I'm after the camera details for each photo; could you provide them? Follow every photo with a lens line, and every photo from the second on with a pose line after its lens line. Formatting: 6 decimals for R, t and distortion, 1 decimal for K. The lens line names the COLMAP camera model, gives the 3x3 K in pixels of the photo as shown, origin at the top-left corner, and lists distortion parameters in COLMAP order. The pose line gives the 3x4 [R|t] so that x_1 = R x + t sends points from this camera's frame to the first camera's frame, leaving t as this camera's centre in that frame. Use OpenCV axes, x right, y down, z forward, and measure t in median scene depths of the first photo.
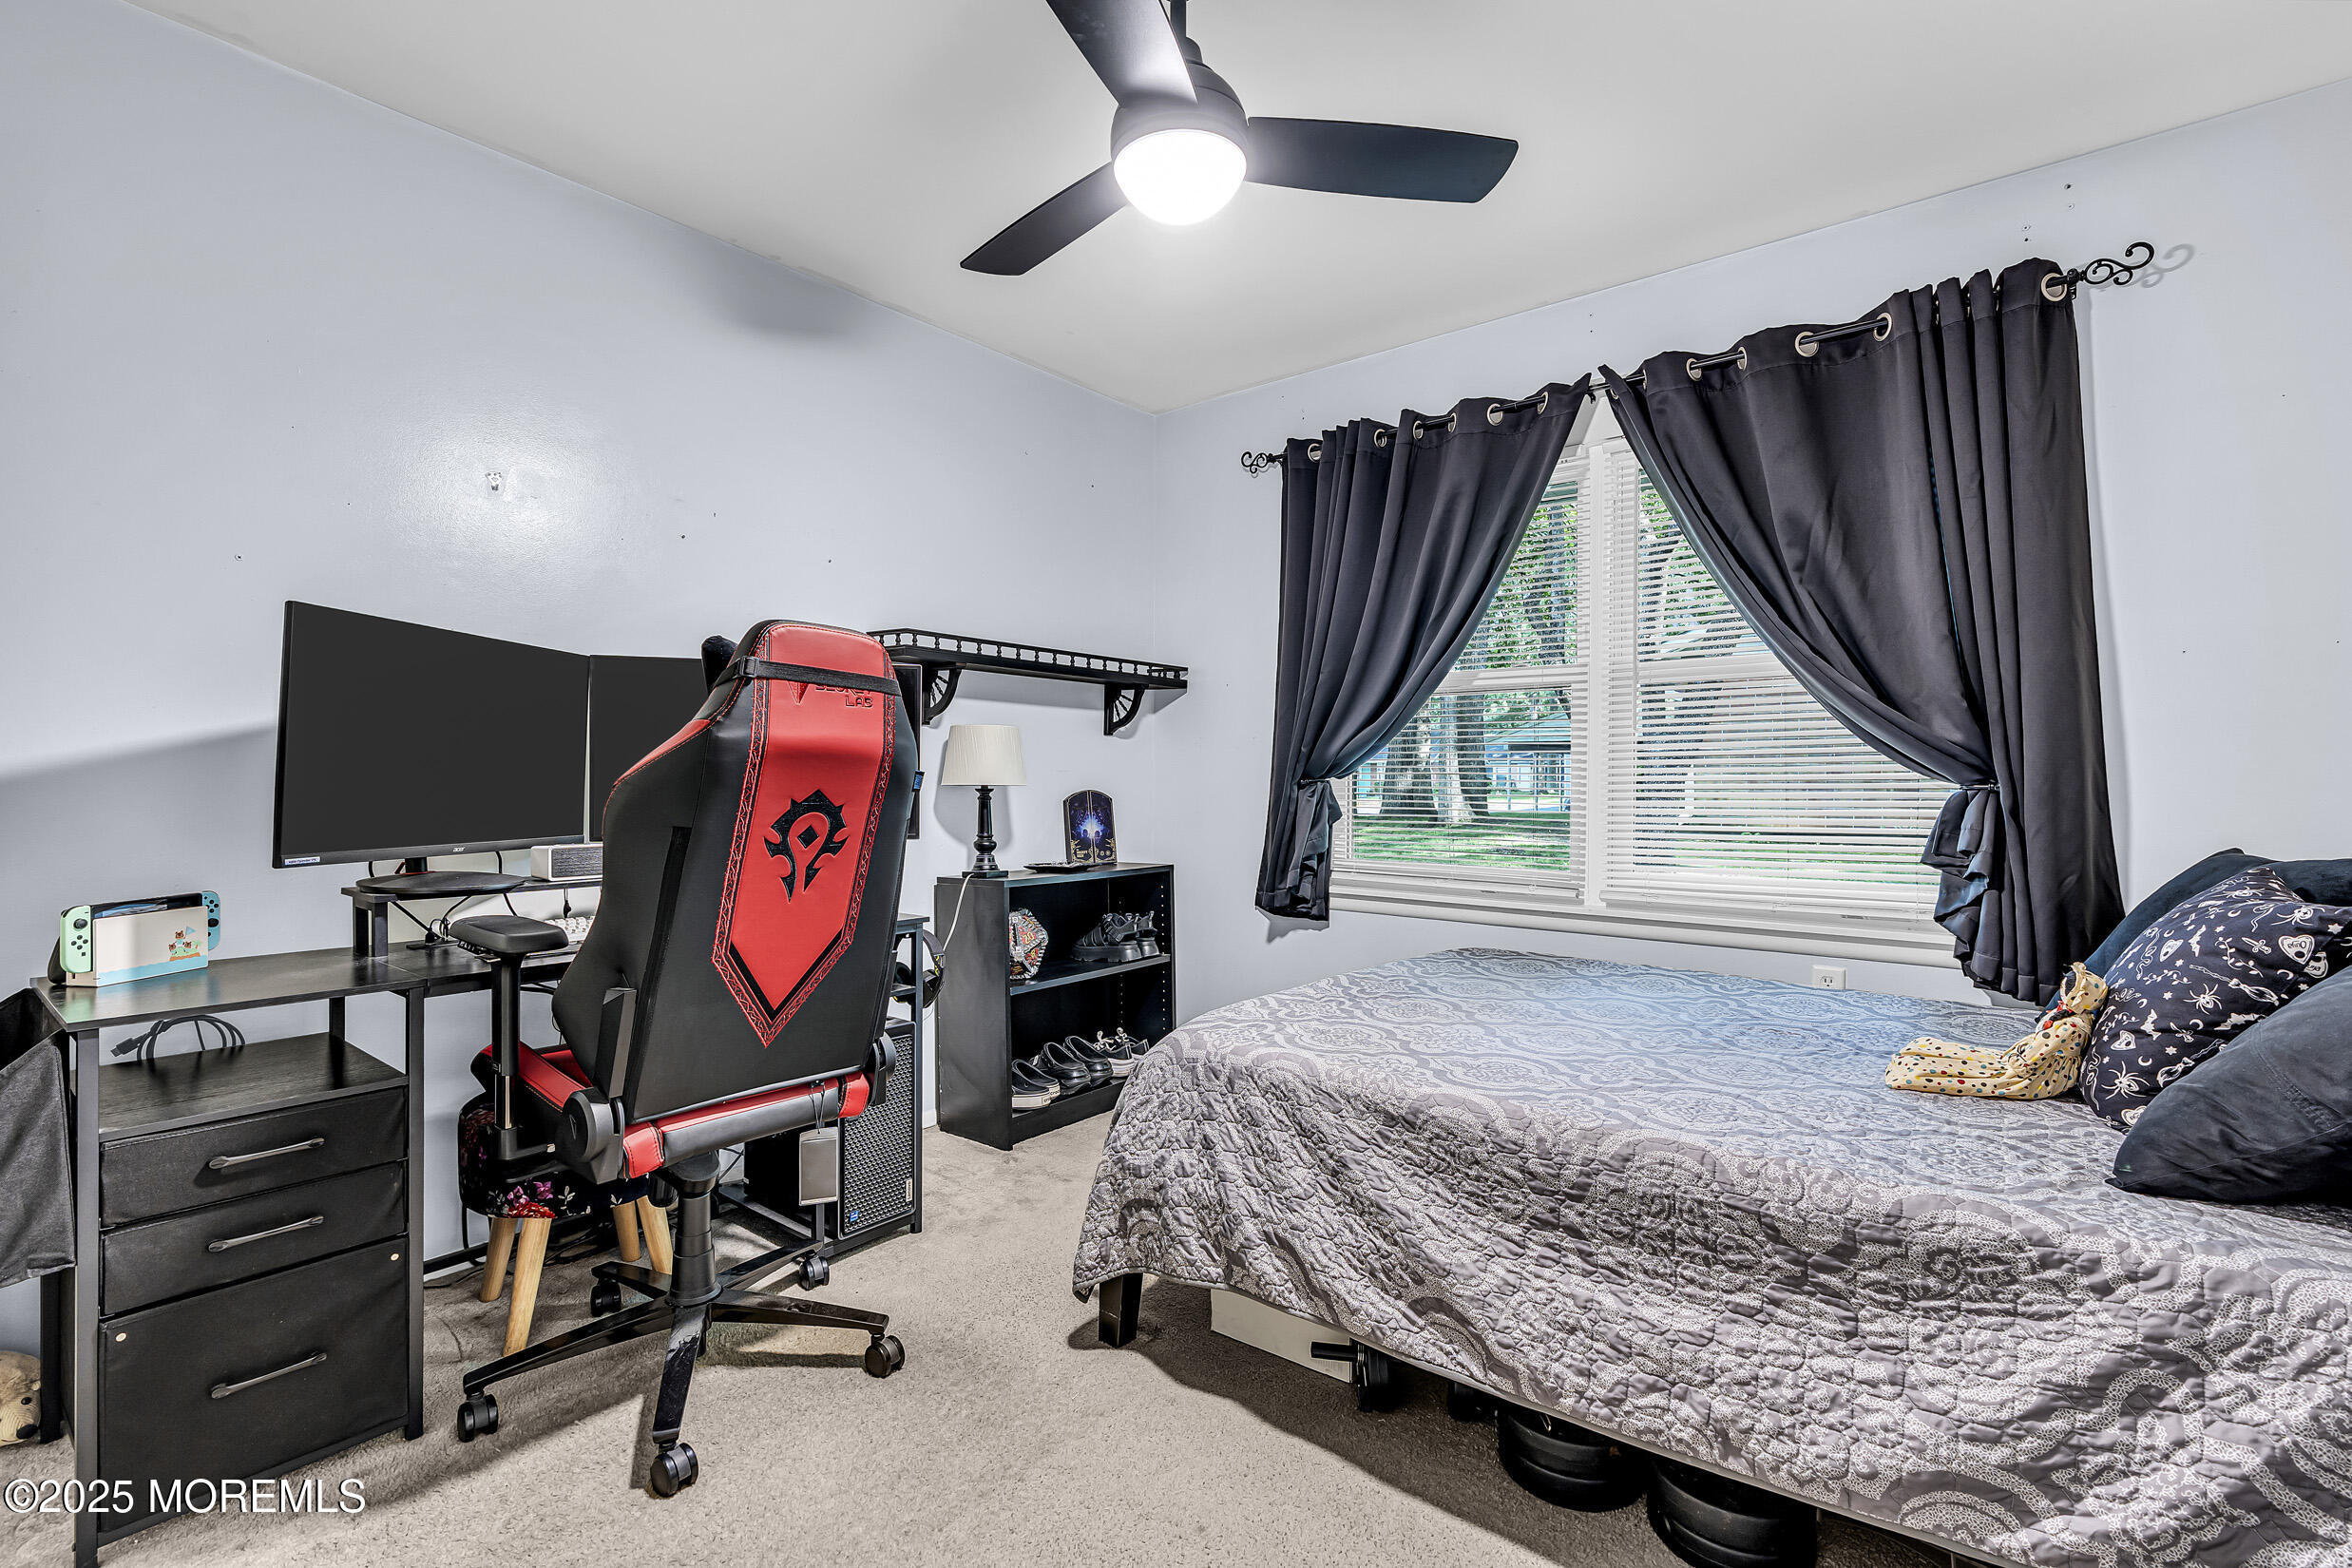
lens RADIAL K [[1056.9, 0, 1171.2], [0, 1056.9, 771.4], [0, 0, 1]] dist [-0.008879, 0.003660]
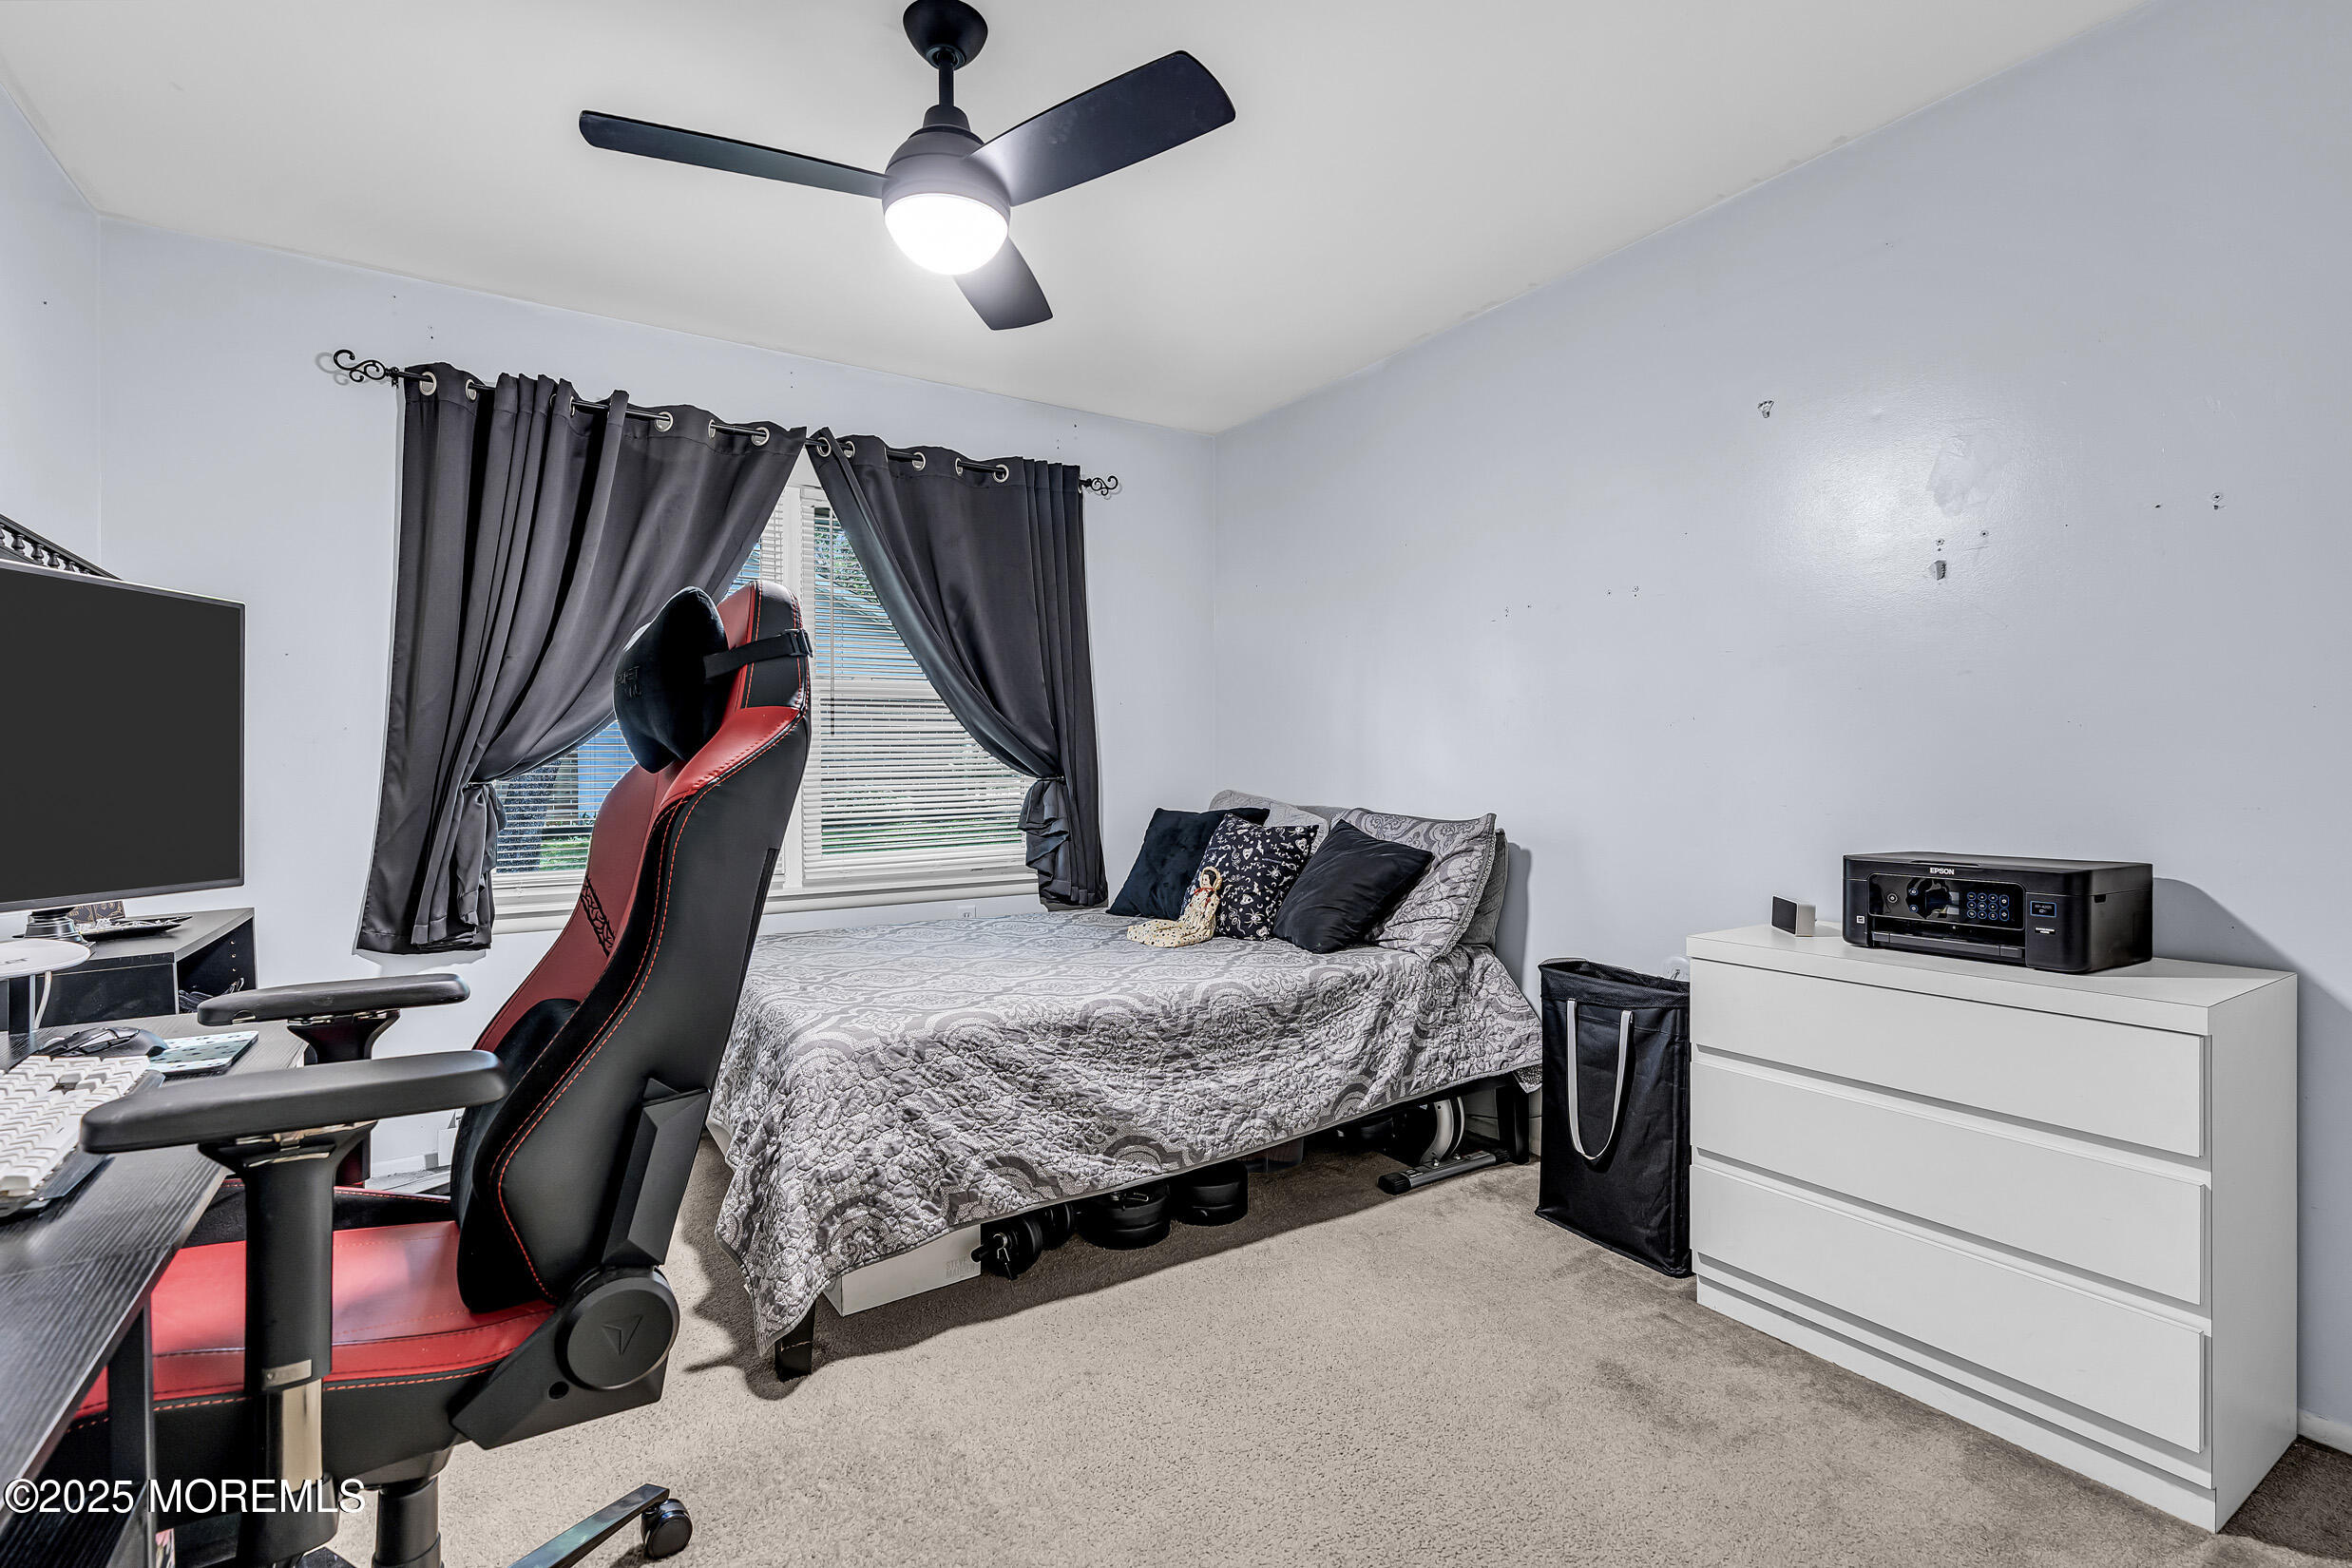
lens RADIAL K [[1056.9, 0, 1171.2], [0, 1056.9, 771.4], [0, 0, 1]] dist [-0.008879, 0.003660]
pose [[0.302948, -0.004458, 0.952997, -1.014777], [0.003883, 0.999987, 0.003443, -0.002184], [-0.952999, 0.002657, 0.302961, 0.466414]]
